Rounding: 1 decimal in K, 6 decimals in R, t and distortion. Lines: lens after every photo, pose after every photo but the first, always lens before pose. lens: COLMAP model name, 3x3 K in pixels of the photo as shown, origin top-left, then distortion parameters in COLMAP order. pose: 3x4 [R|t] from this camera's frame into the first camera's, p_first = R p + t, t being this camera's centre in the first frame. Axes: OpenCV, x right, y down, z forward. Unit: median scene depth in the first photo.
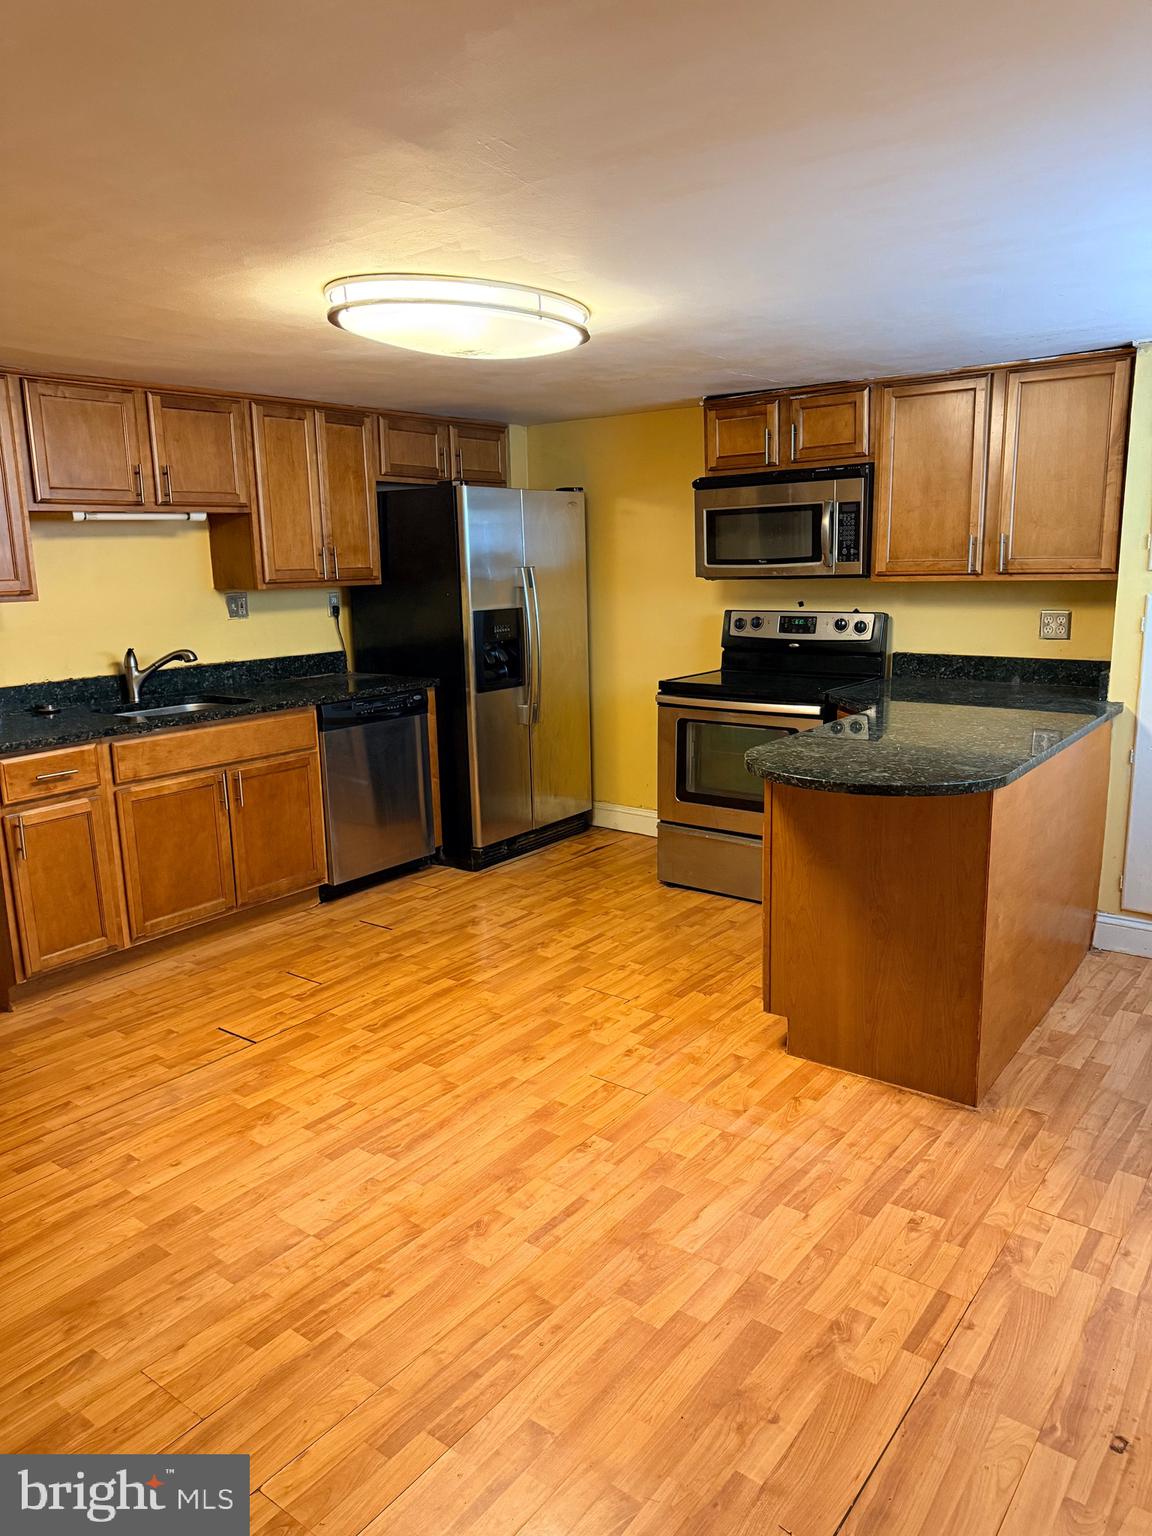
lens RADIAL K [[1082.3, 0, 597.4], [0, 1082.3, 762.8], [0, 0, 1]] dist [0.077273, -0.063870]
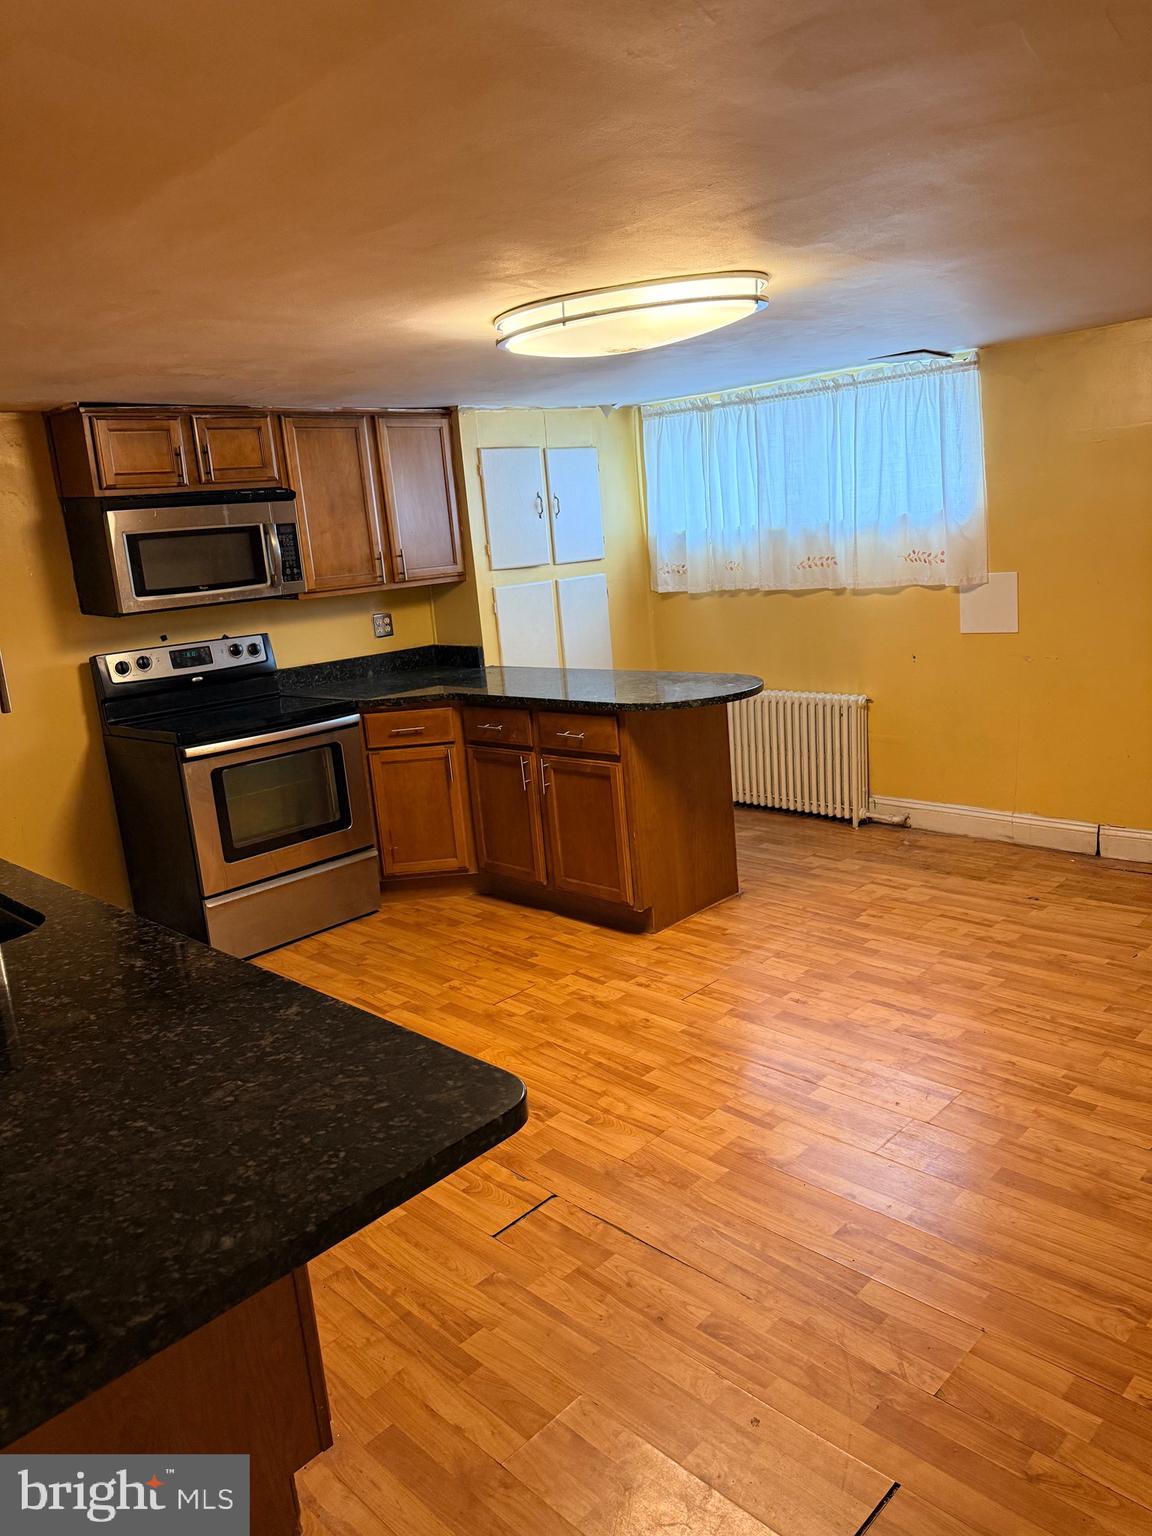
lens RADIAL K [[1082.3, 0, 551.5], [0, 1082.3, 760.0], [0, 0, 1]] dist [0.077273, -0.063870]
pose [[0.149577, -0.197984, 0.968726, -0.802394], [0.271527, 0.950305, 0.152294, -0.119473], [-0.950737, 0.240255, 0.195902, 0.633066]]
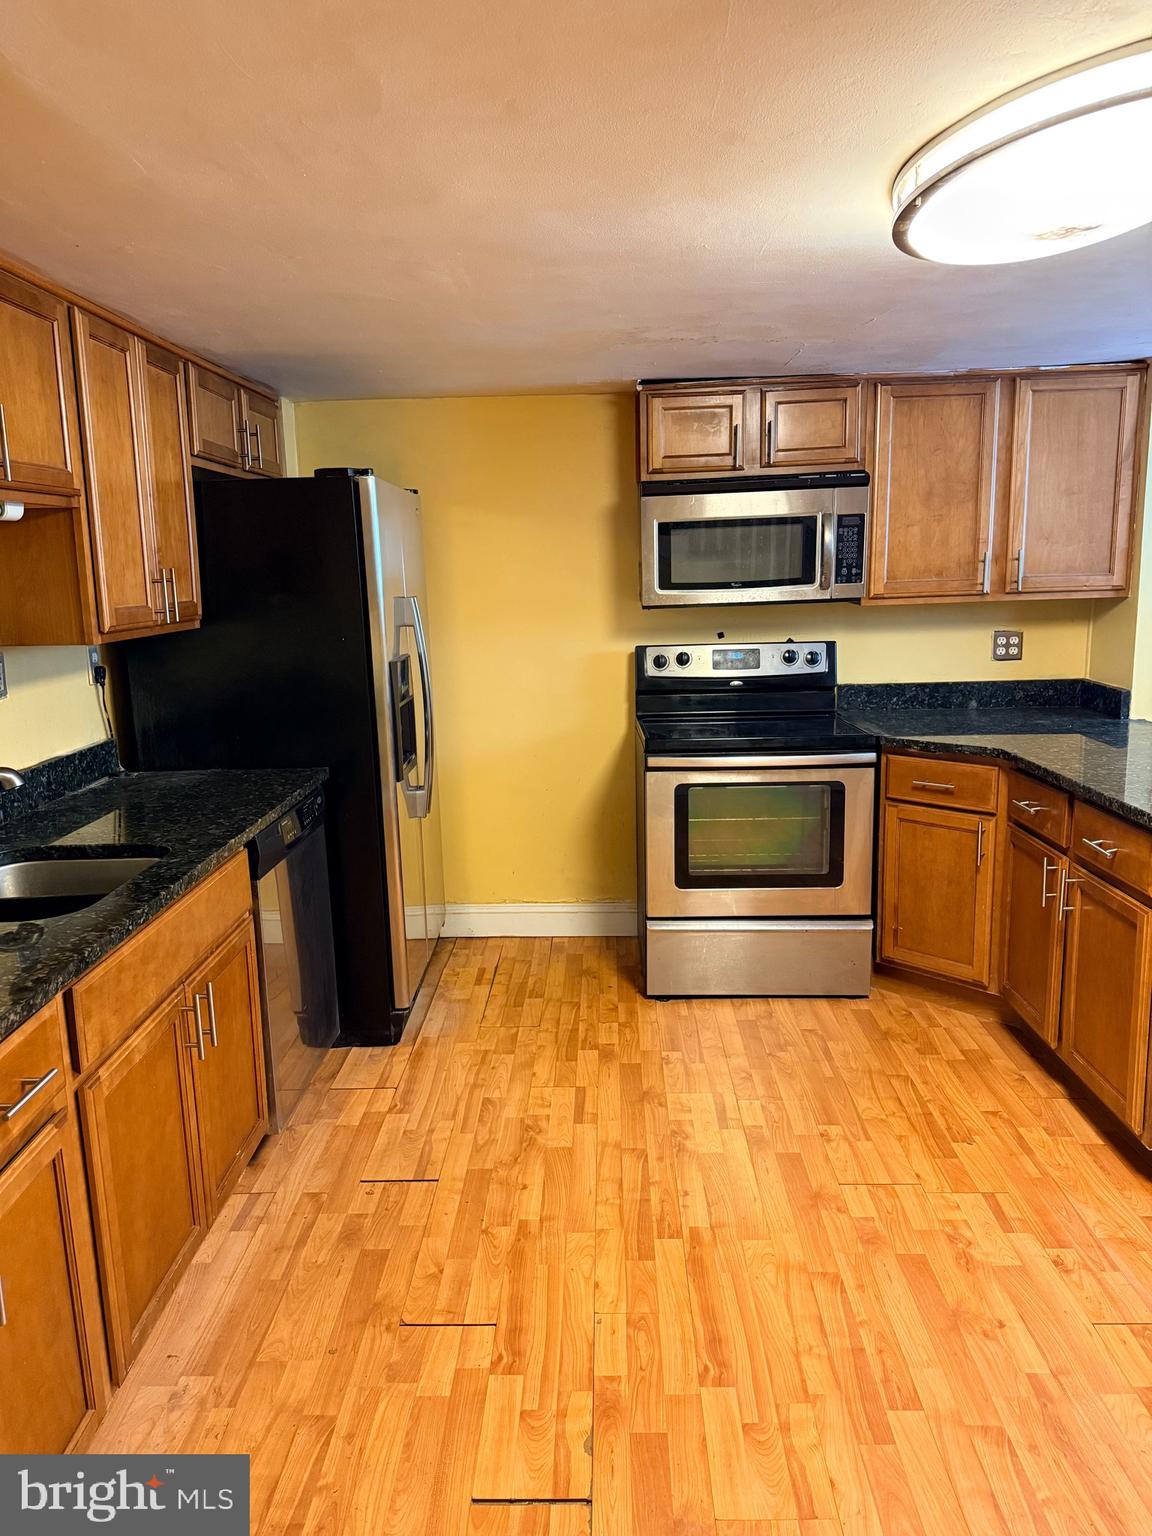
lens RADIAL K [[1082.3, 0, 583.6], [0, 1082.3, 756.2], [0, 0, 1]] dist [0.077273, -0.063870]
pose [[0.814770, -0.102372, 0.570675, -0.467909], [0.121749, 0.992552, 0.004226, -0.081242], [-0.566857, 0.066036, 0.821165, 0.438782]]
